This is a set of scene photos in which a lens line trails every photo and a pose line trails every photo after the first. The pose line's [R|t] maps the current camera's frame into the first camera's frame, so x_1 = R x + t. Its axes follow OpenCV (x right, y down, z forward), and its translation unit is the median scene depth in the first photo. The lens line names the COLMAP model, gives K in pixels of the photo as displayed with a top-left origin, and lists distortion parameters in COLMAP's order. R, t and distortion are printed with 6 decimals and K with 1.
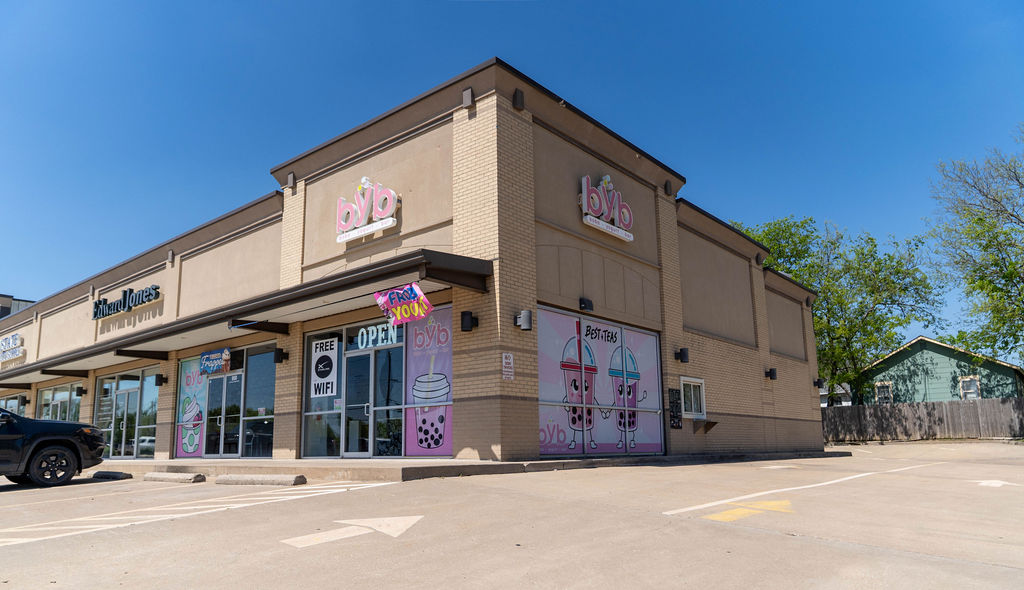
lens RADIAL K [[690.5, 0, 510.1], [0, 690.5, 326.6], [0, 0, 1]] dist [-0.002794, -0.000190]
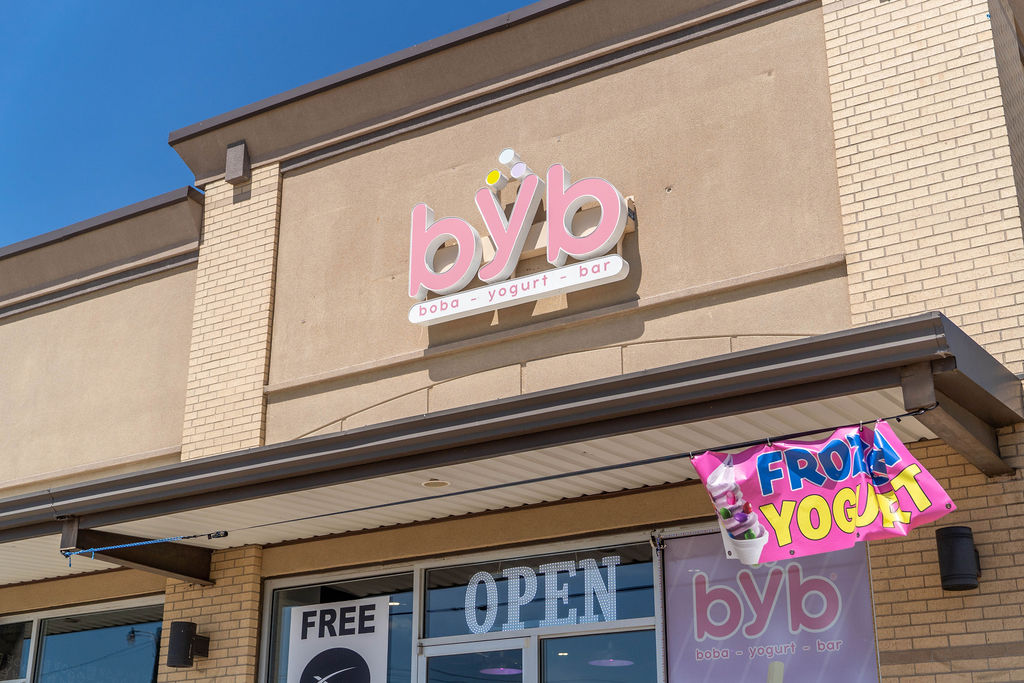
lens RADIAL K [[1335.4, 0, 512.0], [0, 1335.4, 341.5], [0, 0, 1]] dist [0.004785, 0.012697]
pose [[0.986994, 0.068279, 0.145534, -0.300059], [-0.039222, 0.980238, -0.193893, 0.018373], [-0.155896, 0.185663, 0.970168, 0.330897]]
